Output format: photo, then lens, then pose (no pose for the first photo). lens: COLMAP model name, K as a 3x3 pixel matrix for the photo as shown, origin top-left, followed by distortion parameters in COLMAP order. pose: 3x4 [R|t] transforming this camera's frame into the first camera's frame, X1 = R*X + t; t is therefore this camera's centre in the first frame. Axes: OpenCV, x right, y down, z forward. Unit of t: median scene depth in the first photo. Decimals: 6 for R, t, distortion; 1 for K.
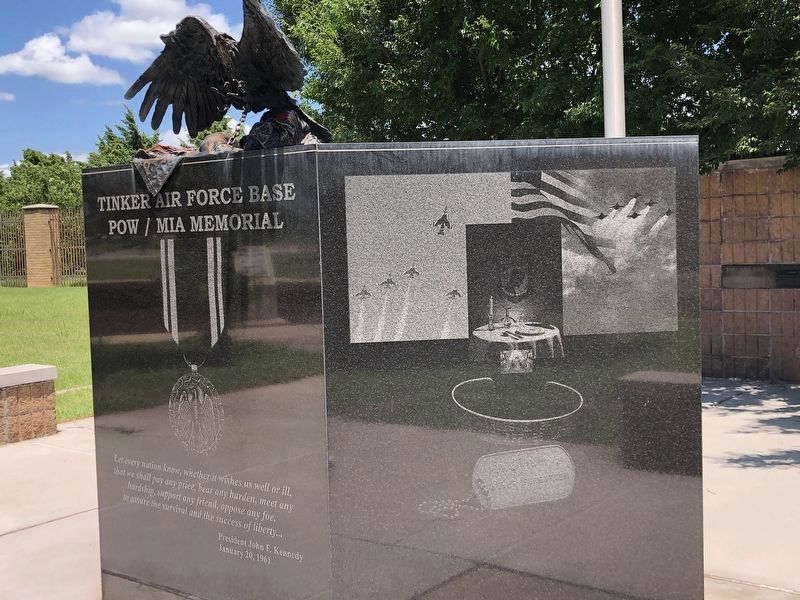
lens RADIAL K [[952.0, 0, 400.4], [0, 952.0, 299.6], [0, 0, 1]] dist [0.009527, 0.000000]
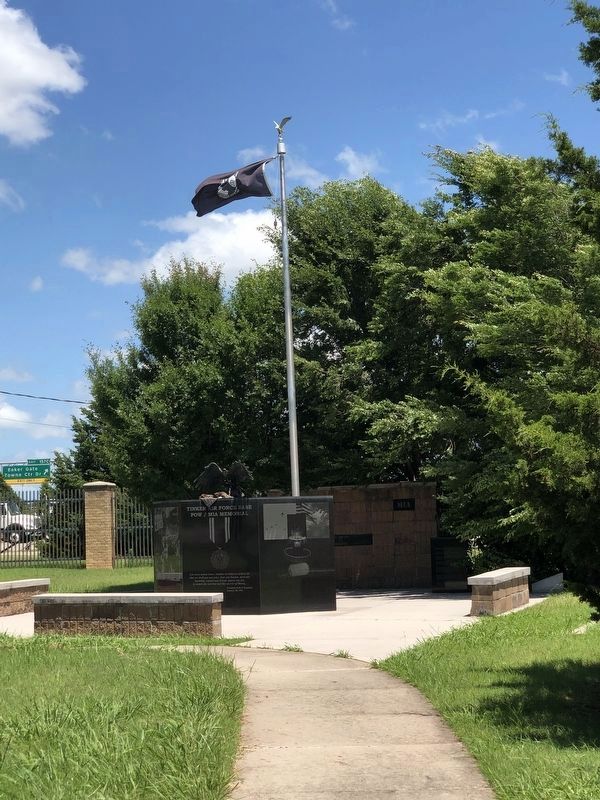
lens RADIAL K [[1491.7, 0, 299.9], [0, 1491.7, 400.1], [0, 0, 1]] dist [-0.024253, 0.000000]
pose [[0.949551, 0.029294, 0.312241, -1.839328], [0.021483, 0.987214, -0.157949, 0.444076], [-0.312875, 0.156689, 0.936780, -5.047499]]
